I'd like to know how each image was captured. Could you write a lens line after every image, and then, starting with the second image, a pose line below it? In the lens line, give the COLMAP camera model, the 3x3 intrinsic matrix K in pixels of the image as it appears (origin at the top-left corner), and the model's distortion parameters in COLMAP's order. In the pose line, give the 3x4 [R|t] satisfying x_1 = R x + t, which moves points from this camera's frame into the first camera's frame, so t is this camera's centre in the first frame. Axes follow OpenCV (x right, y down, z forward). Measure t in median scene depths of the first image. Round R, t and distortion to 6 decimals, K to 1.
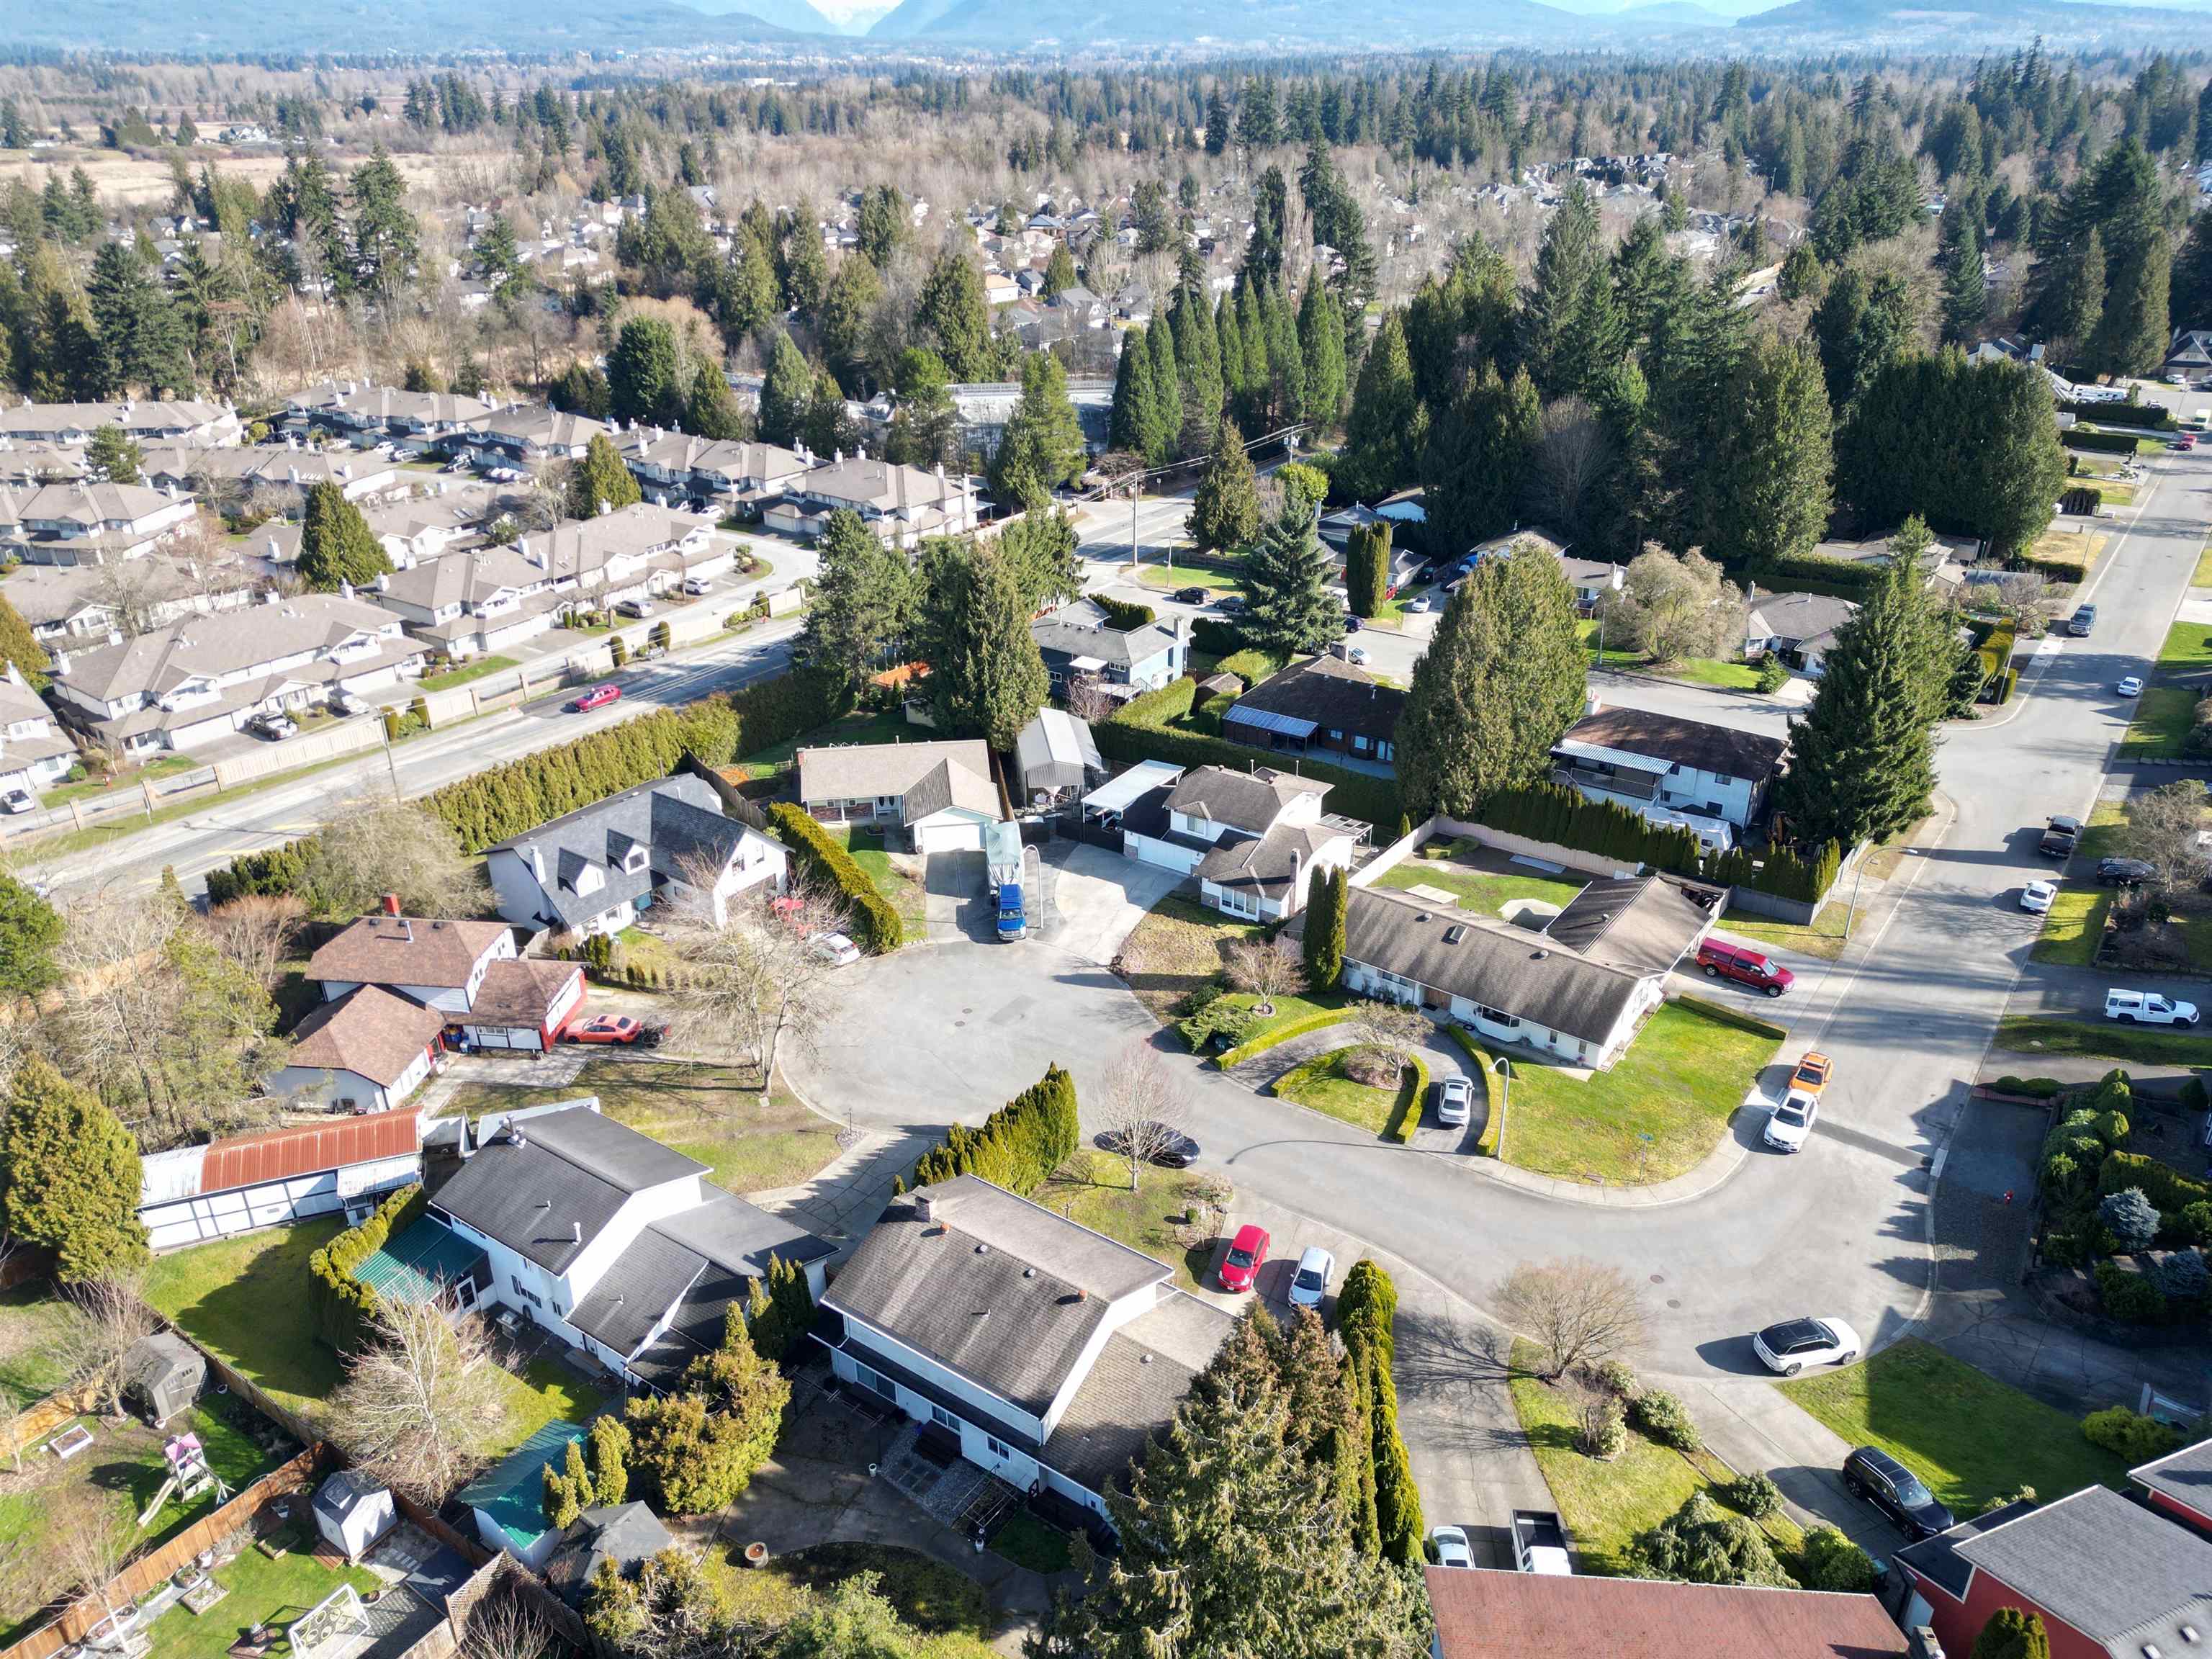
lens RADIAL K [[1537.7, 0, 1108.6], [0, 1537.7, 819.2], [0, 0, 1]] dist [0.069806, -0.068043]
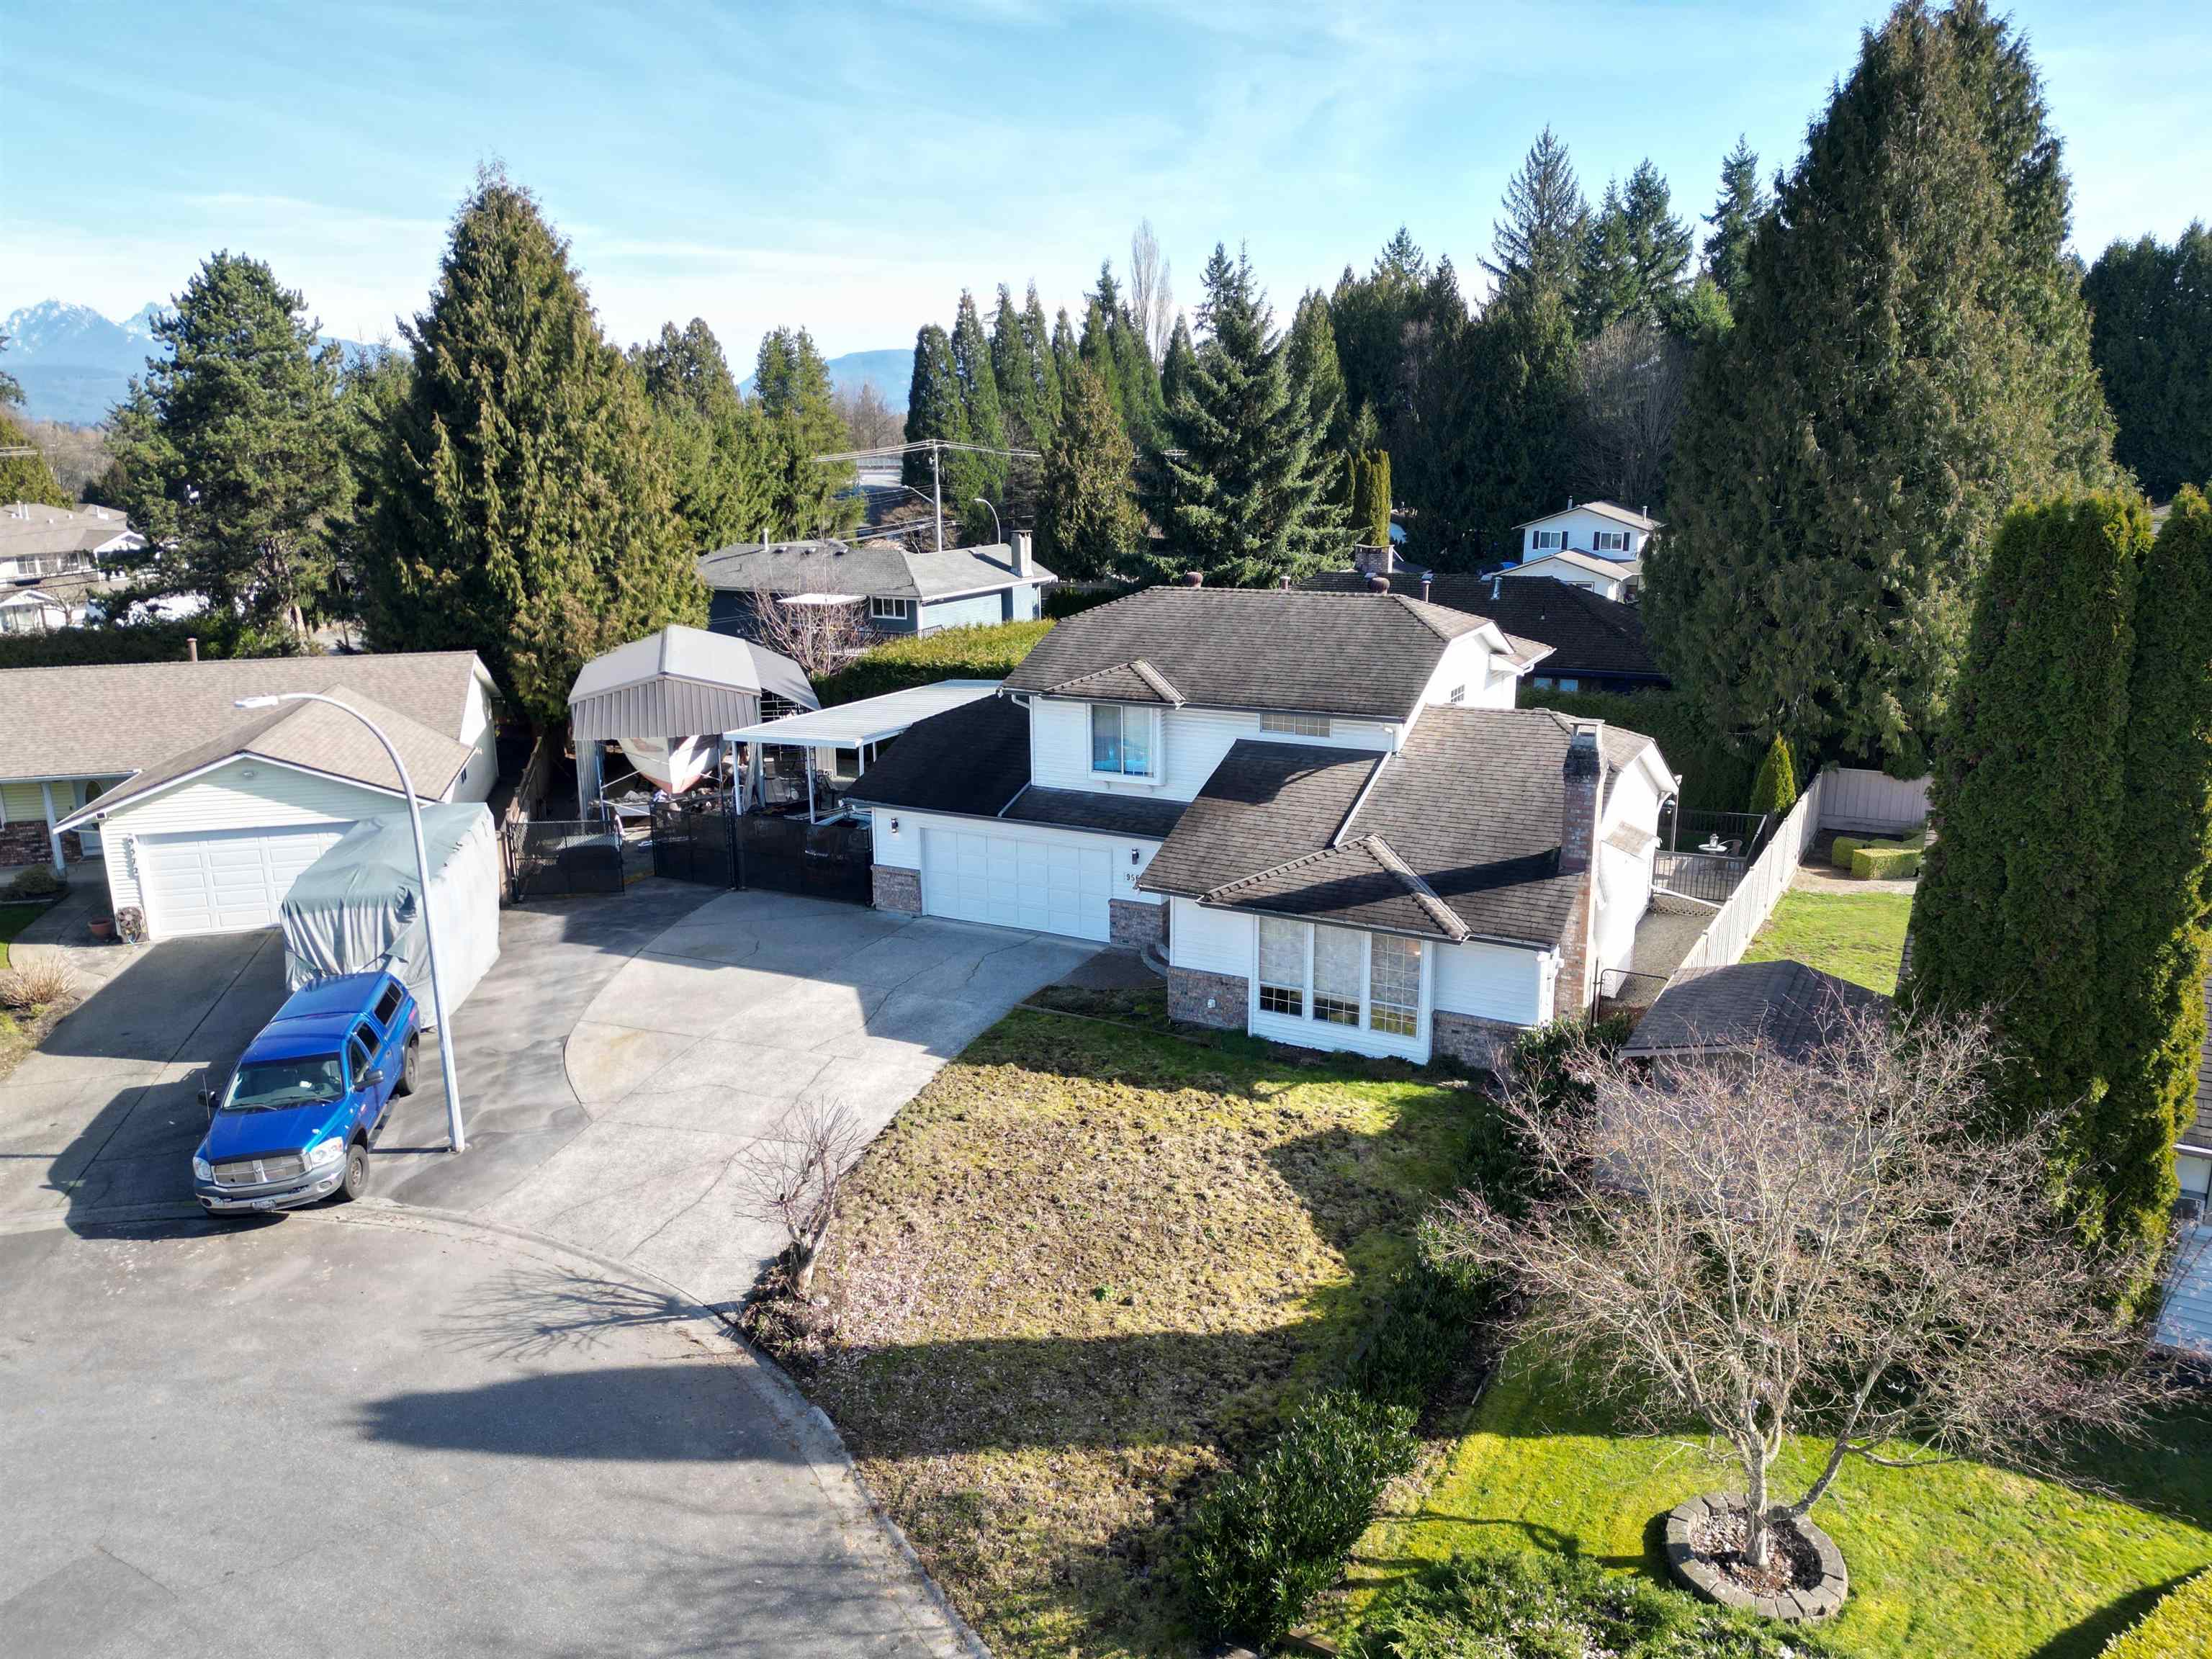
lens RADIAL K [[1537.7, 0, 1108.6], [0, 1537.7, 819.2], [0, 0, 1]] dist [0.069806, -0.068043]
pose [[0.993536, -0.034068, 0.108285, 0.024625], [0.056157, 0.976509, -0.208028, 0.073682], [-0.098655, 0.212765, 0.972110, 0.748130]]
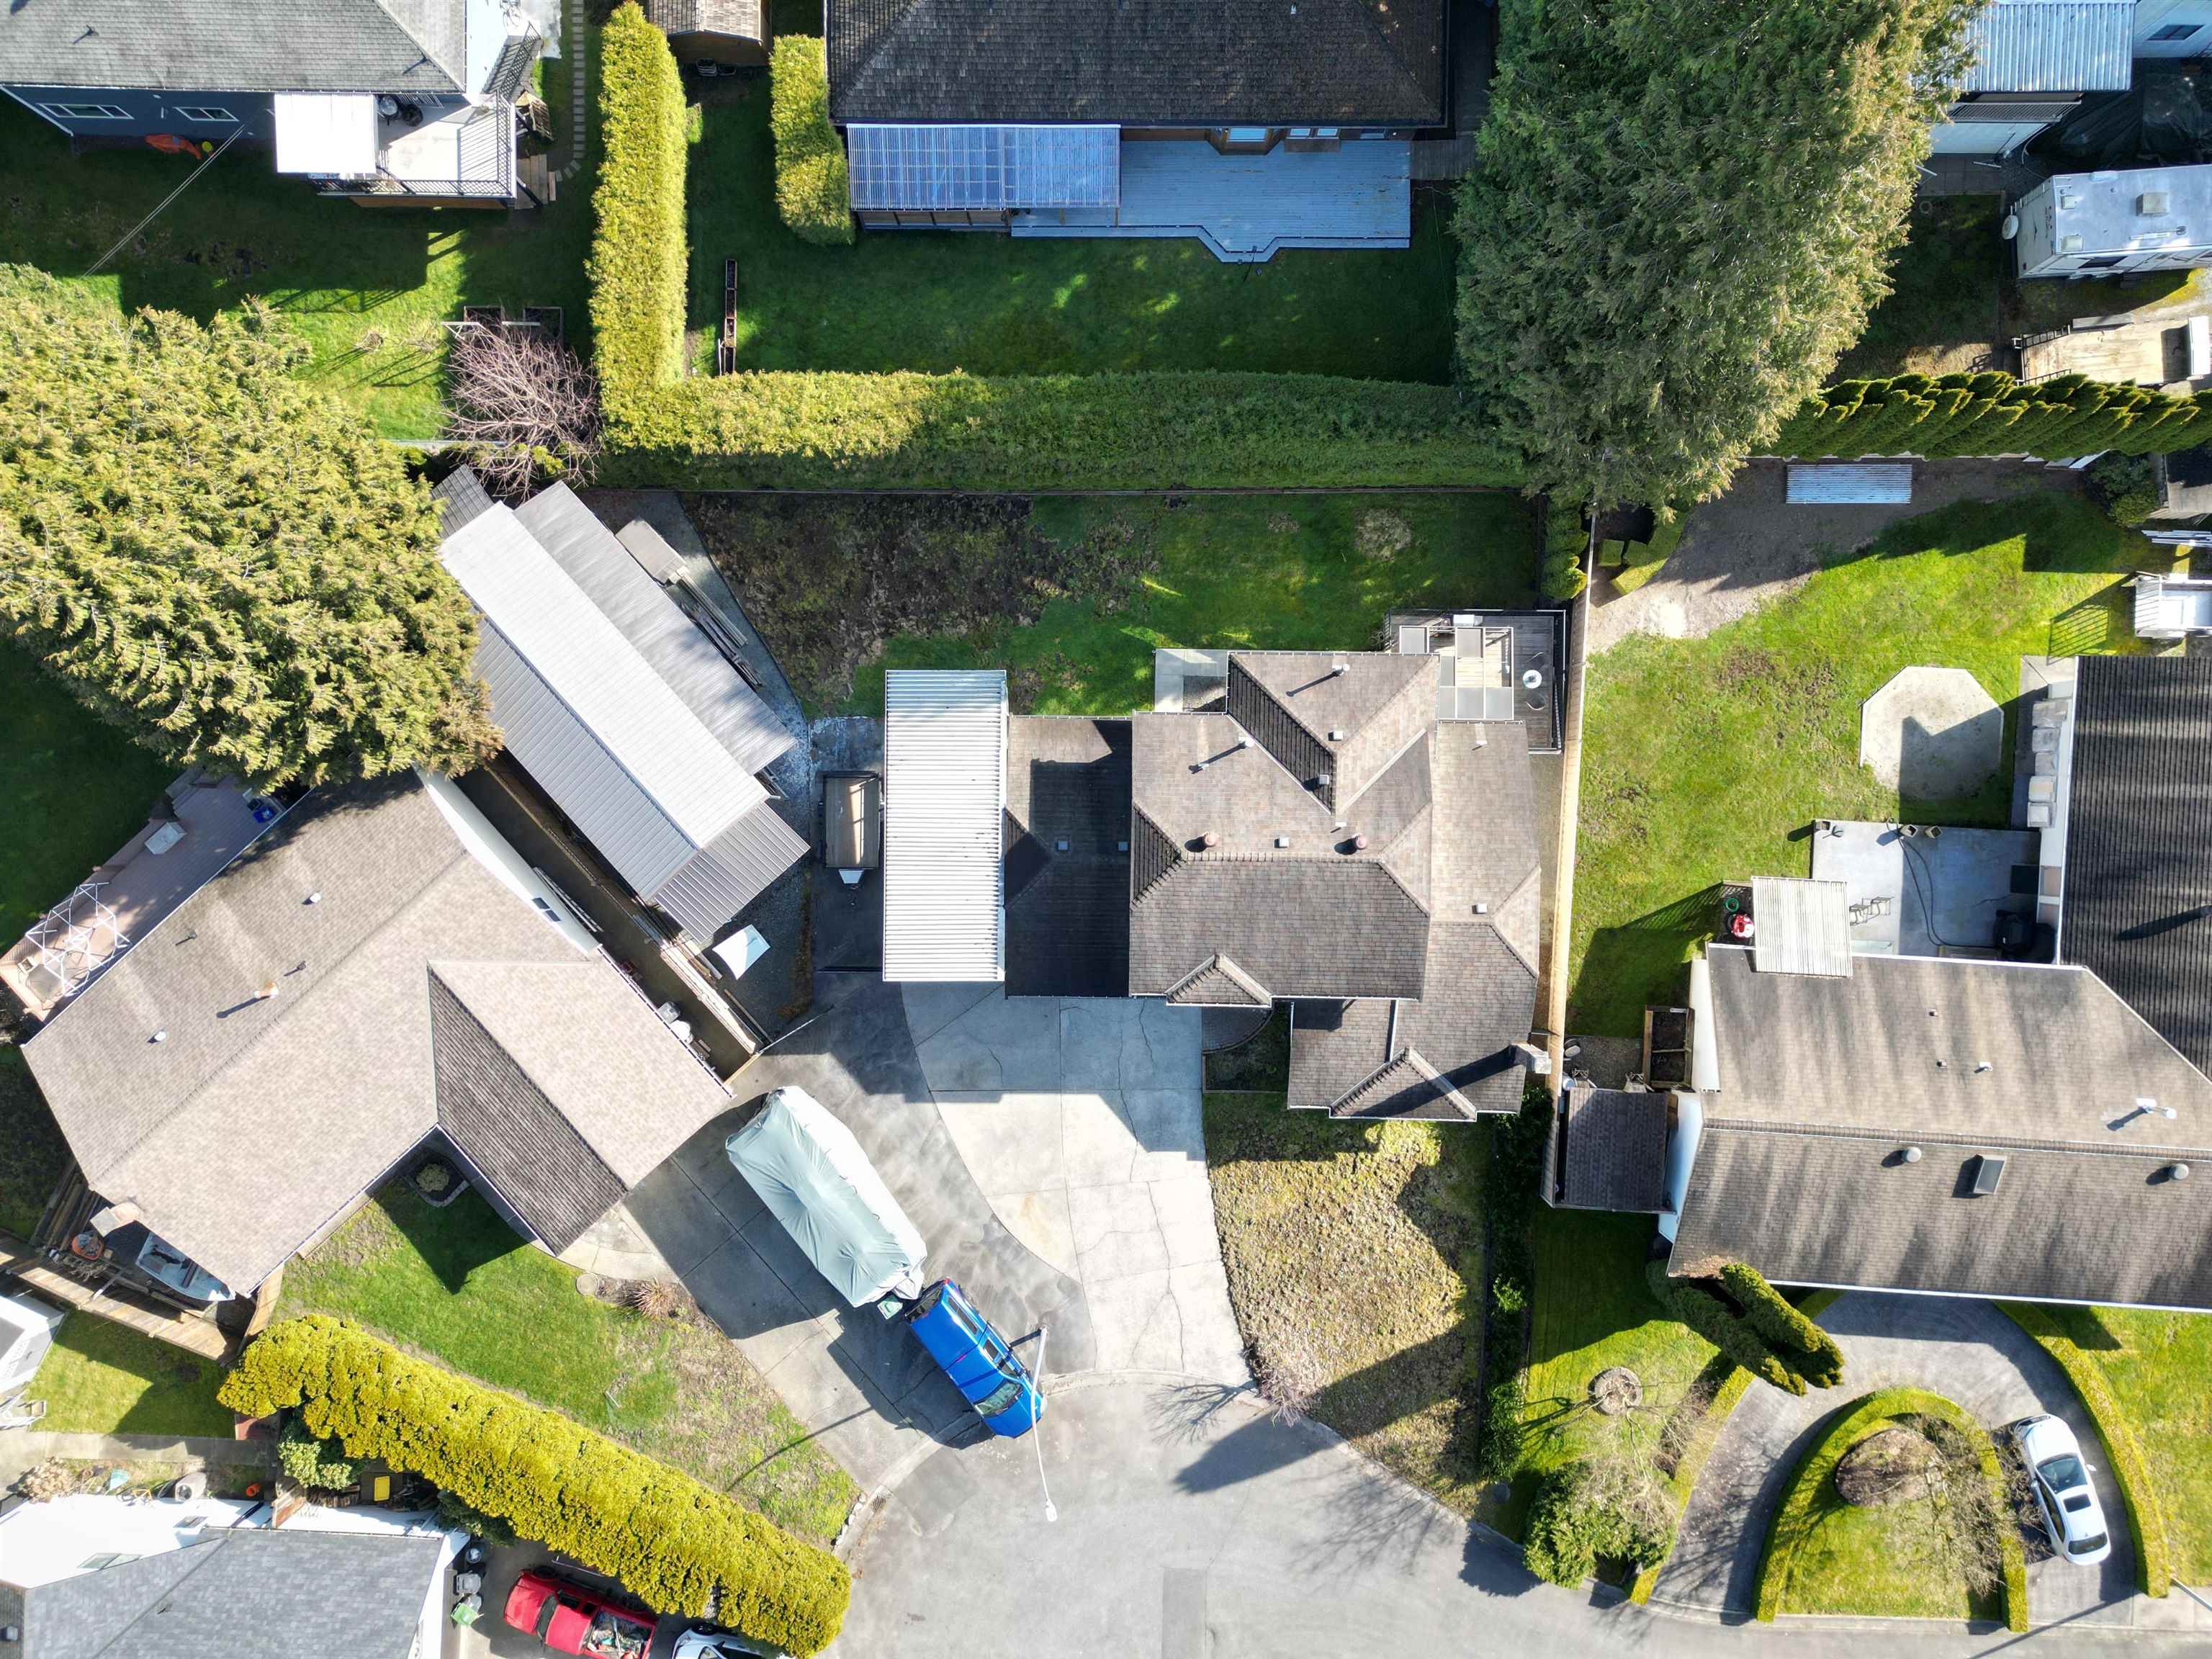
lens RADIAL K [[1537.7, 0, 1108.6], [0, 1537.7, 819.2], [0, 0, 1]] dist [0.069806, -0.068043]
pose [[0.835012, -0.550222, -0.003406, 0.057821], [0.245690, 0.367303, 0.897065, -0.391614], [-0.492333, -0.749897, 0.441886, 0.875952]]
